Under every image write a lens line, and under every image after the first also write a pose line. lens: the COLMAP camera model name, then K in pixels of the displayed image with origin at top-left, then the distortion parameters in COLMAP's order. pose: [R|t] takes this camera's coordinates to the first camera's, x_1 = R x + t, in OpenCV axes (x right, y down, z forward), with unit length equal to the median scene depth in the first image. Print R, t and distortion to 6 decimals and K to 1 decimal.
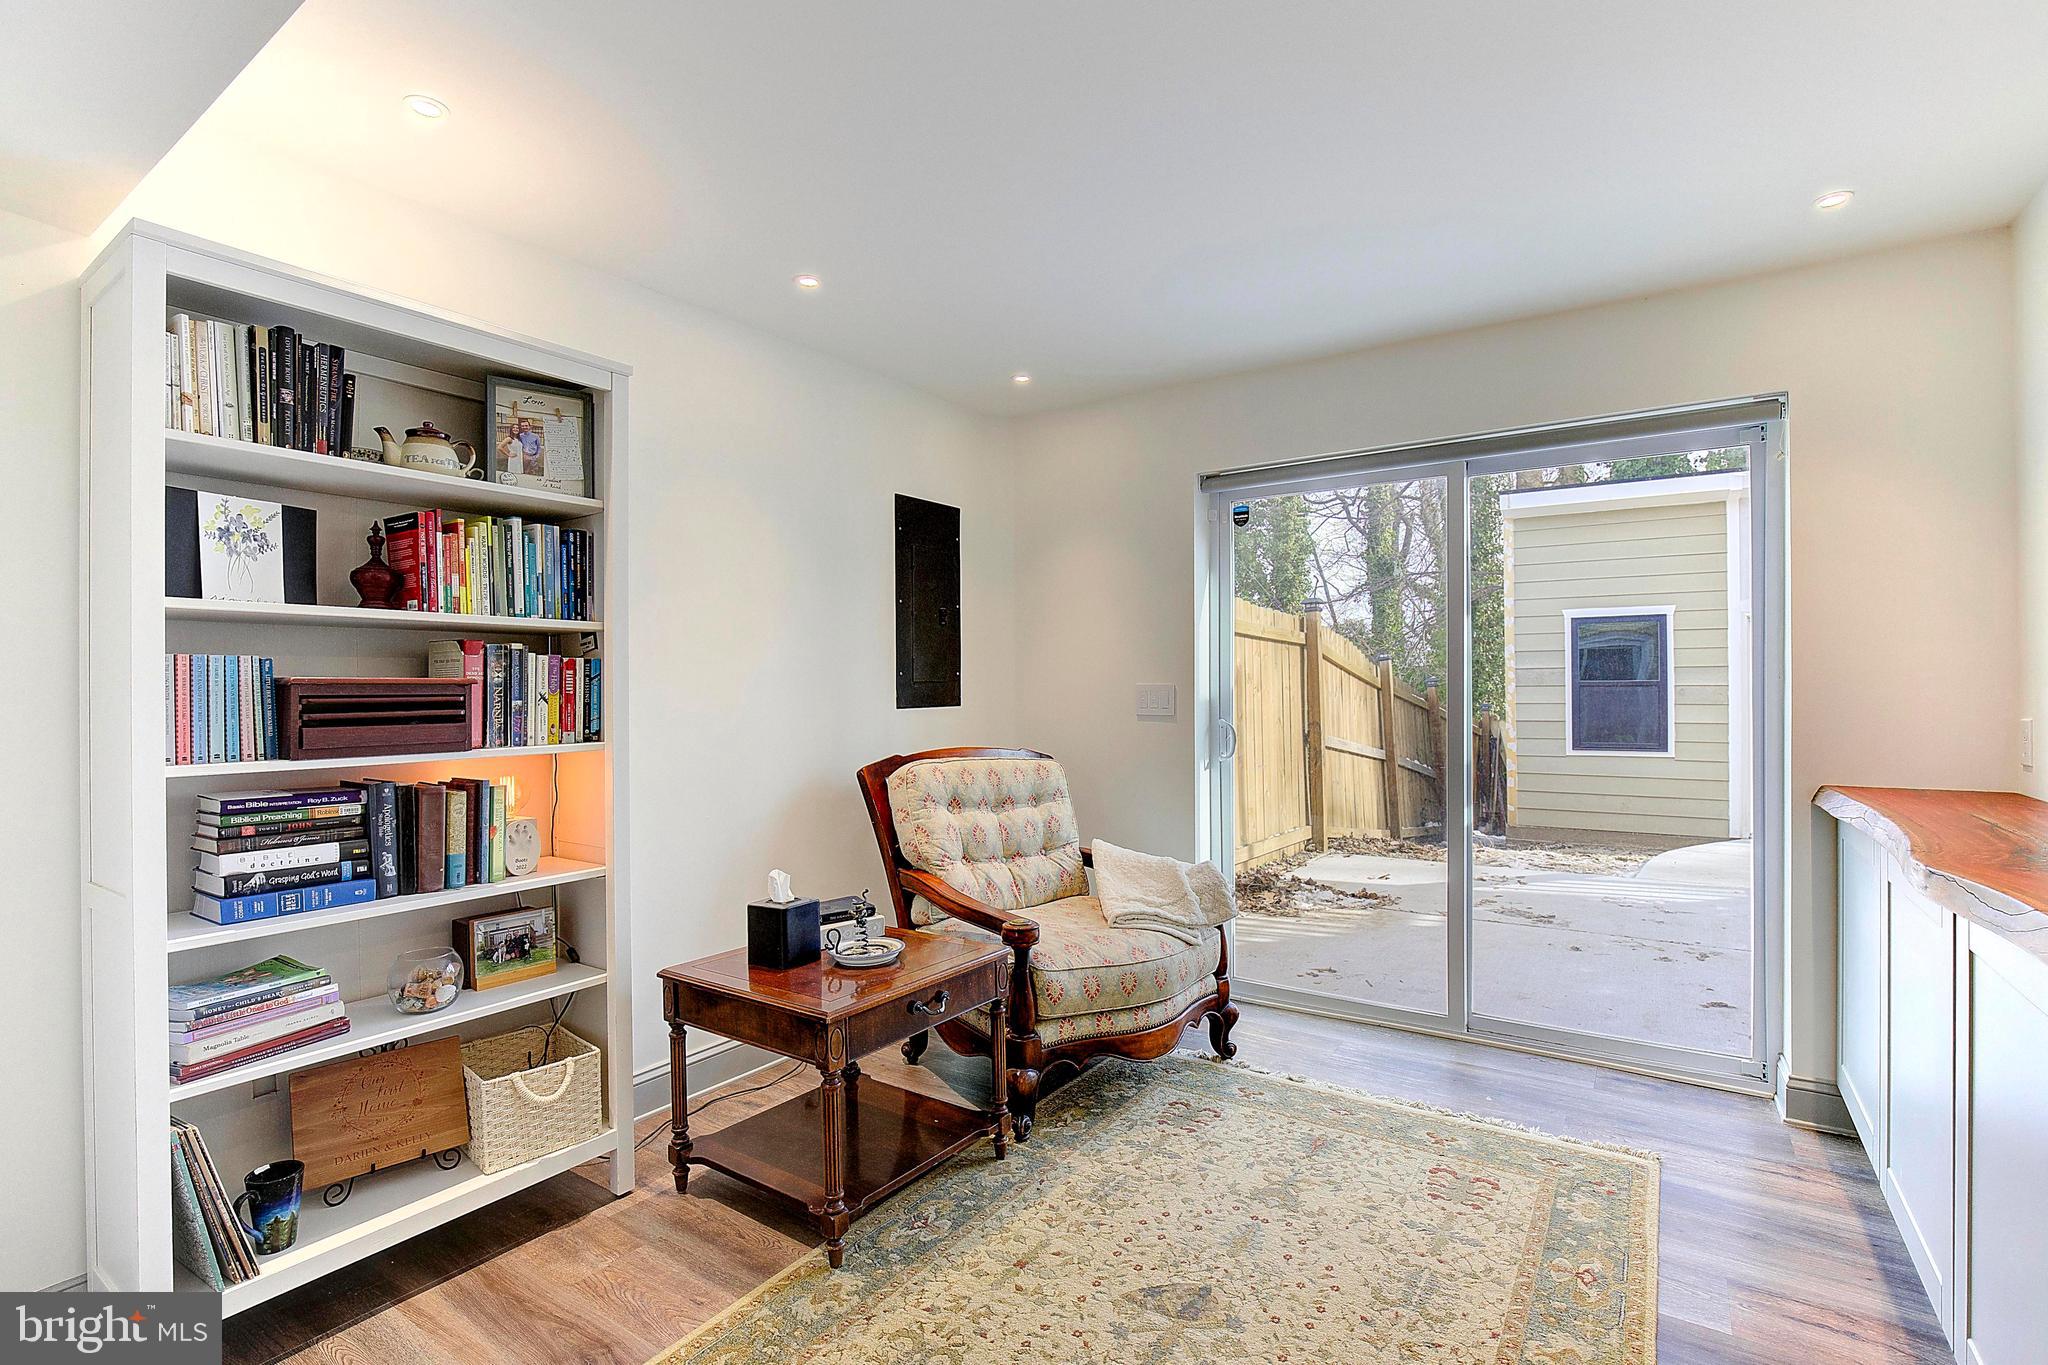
lens RADIAL K [[922.1, 0, 1042.6], [0, 922.1, 681.1], [0, 0, 1]] dist [-0.015362, 0.002548]
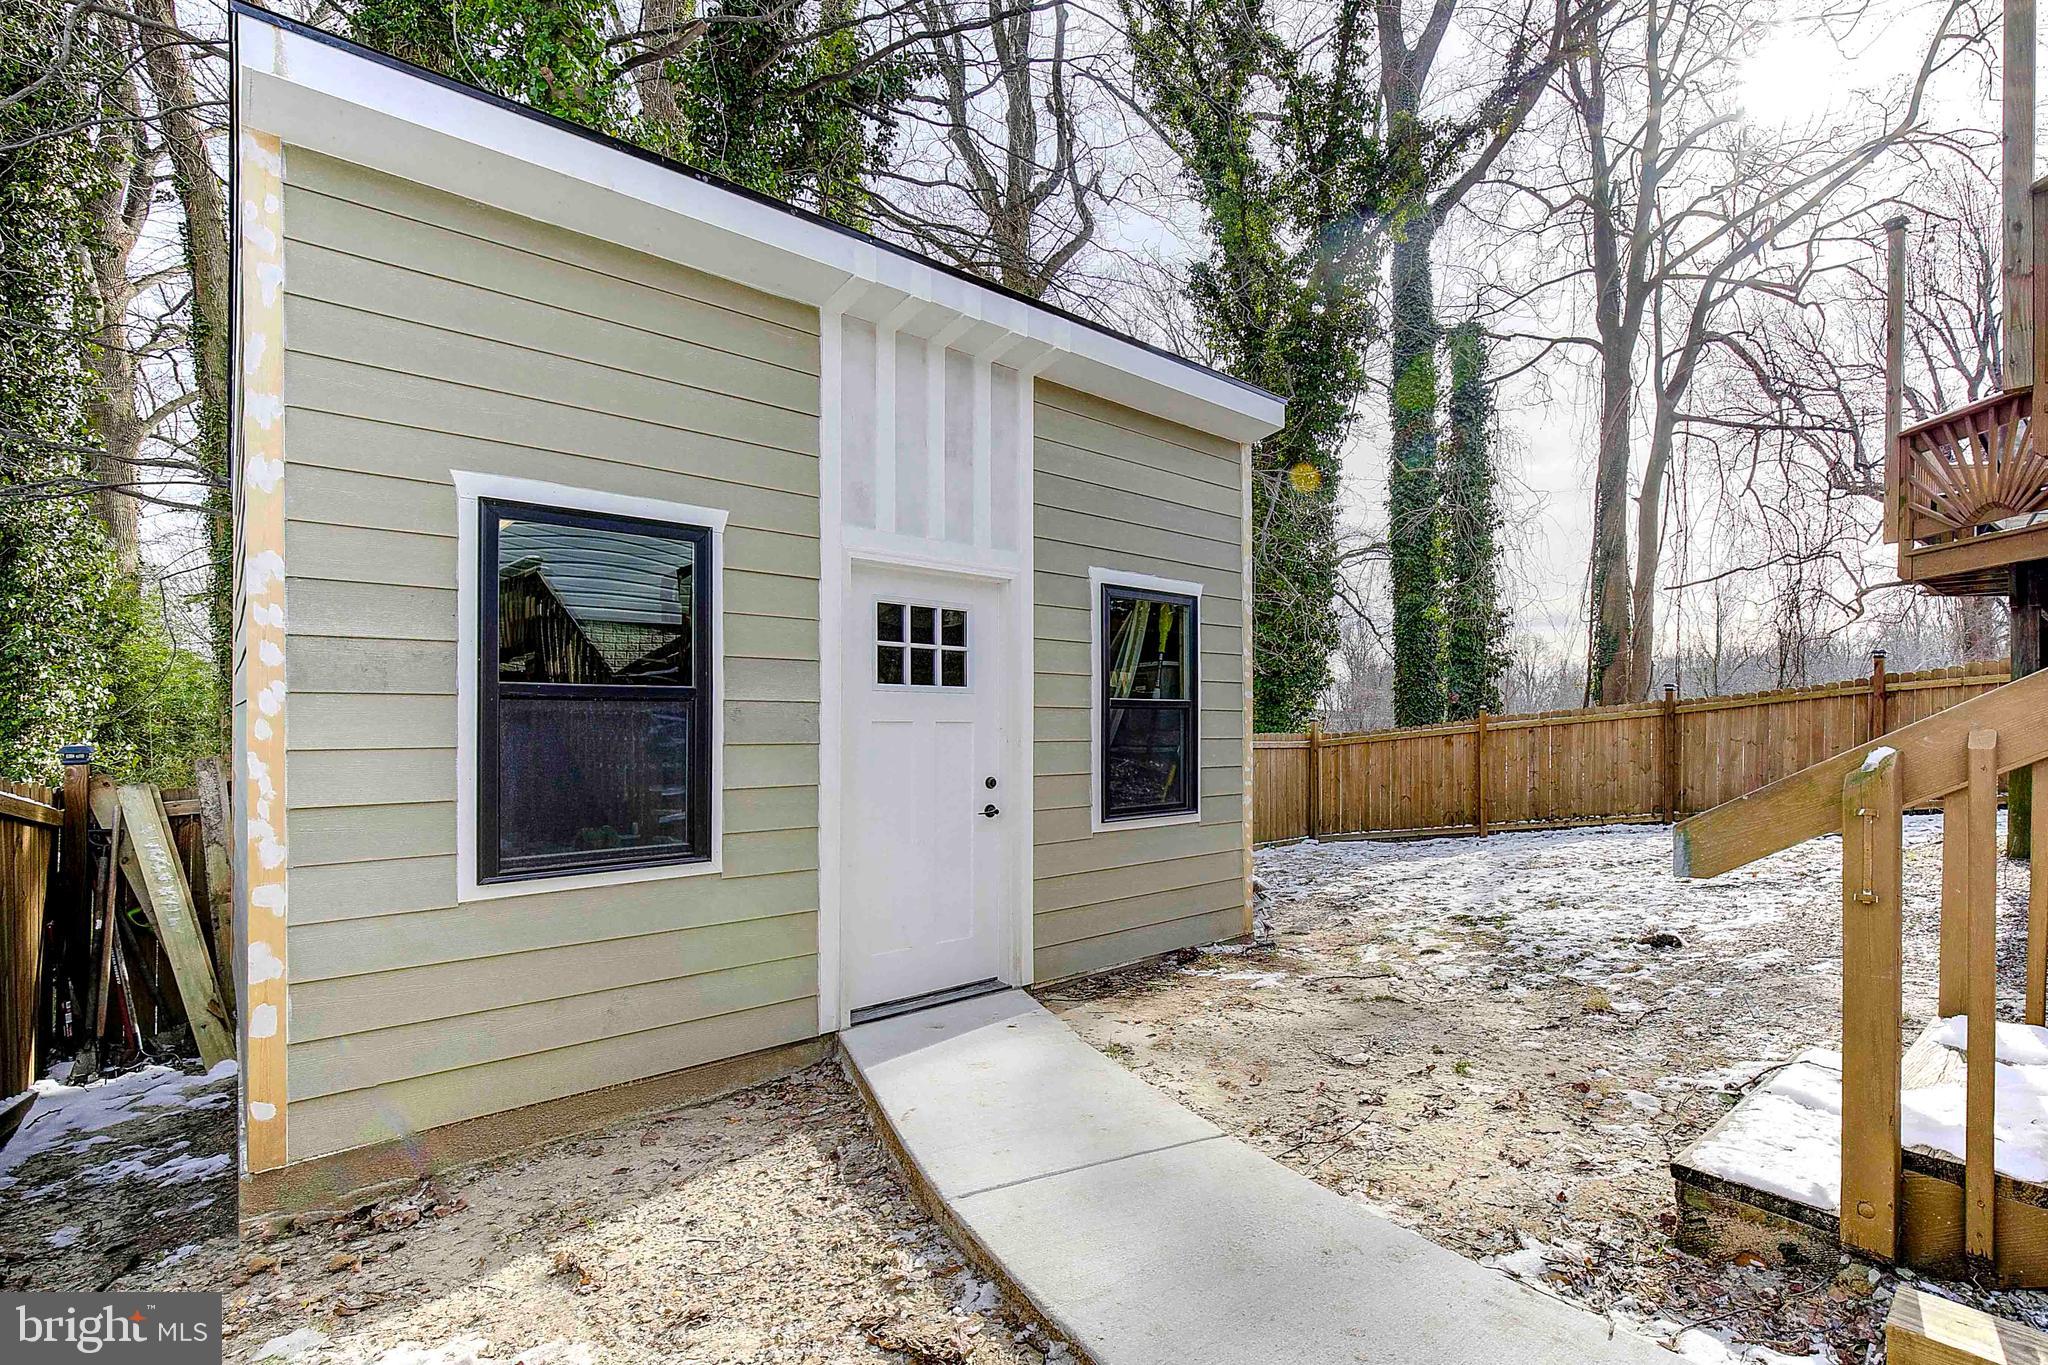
lens RADIAL K [[922.1, 0, 1025.1], [0, 922.1, 696.1], [0, 0, 1]] dist [-0.015362, 0.002548]
pose [[0.279190, 0.033369, 0.959656, 0.305944], [-0.011765, 0.999440, -0.031330, 0.013863], [-0.960164, -0.002543, 0.279426, 0.707016]]
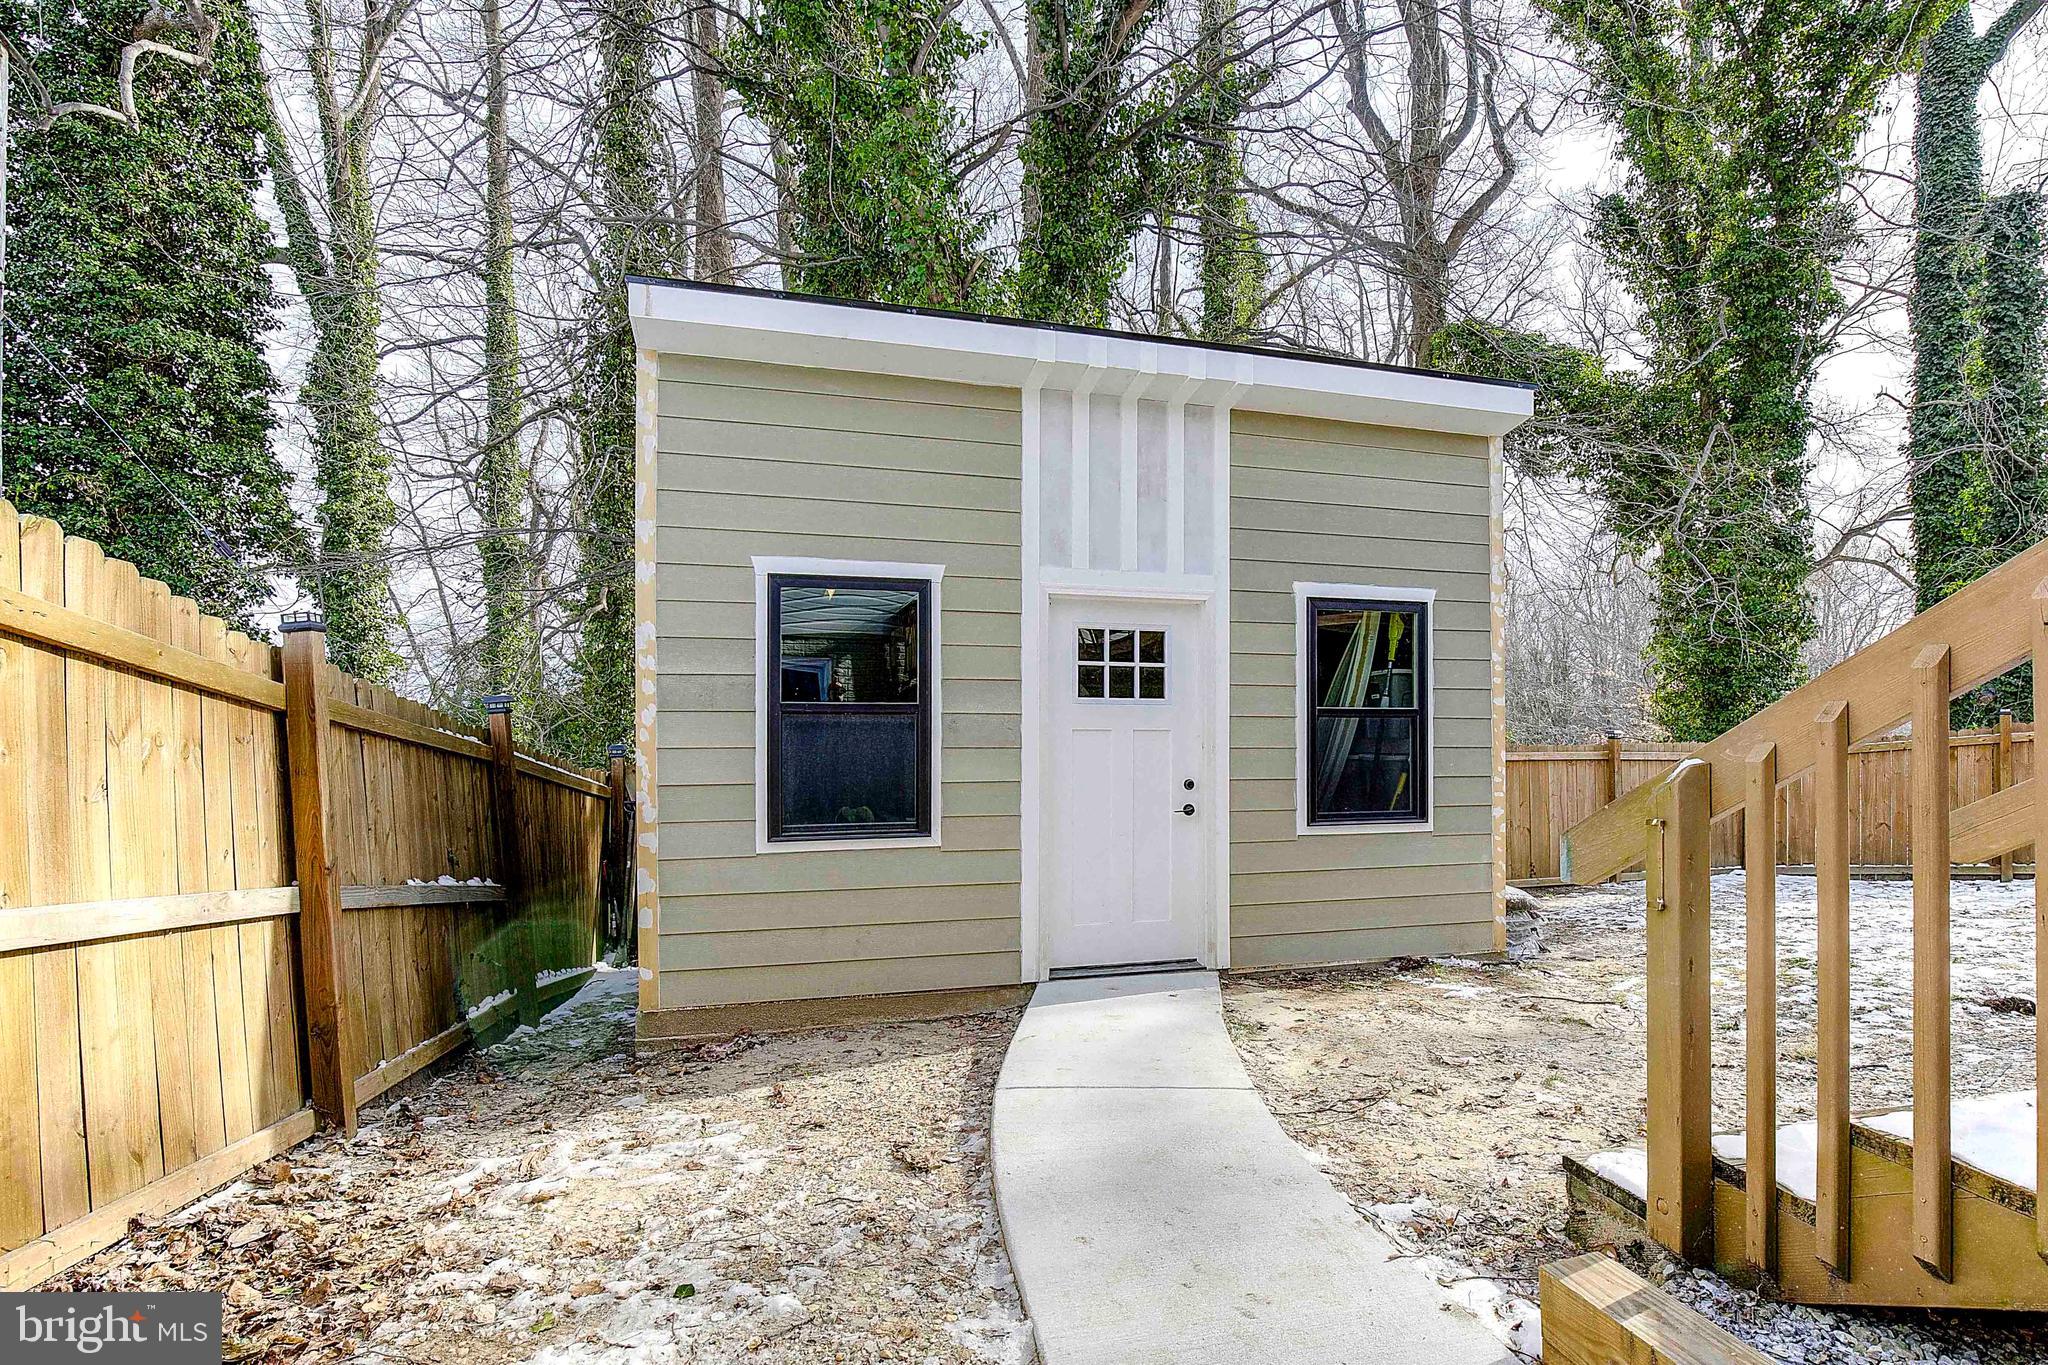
lens RADIAL K [[922.1, 0, 1023.0], [0, 922.1, 726.7], [0, 0, 1]] dist [-0.015362, 0.002548]
pose [[0.670881, 0.008095, 0.741521, 0.301773], [-0.012121, 0.999927, 0.000050, 0.011613], [-0.741466, -0.009021, 0.670930, 0.566413]]
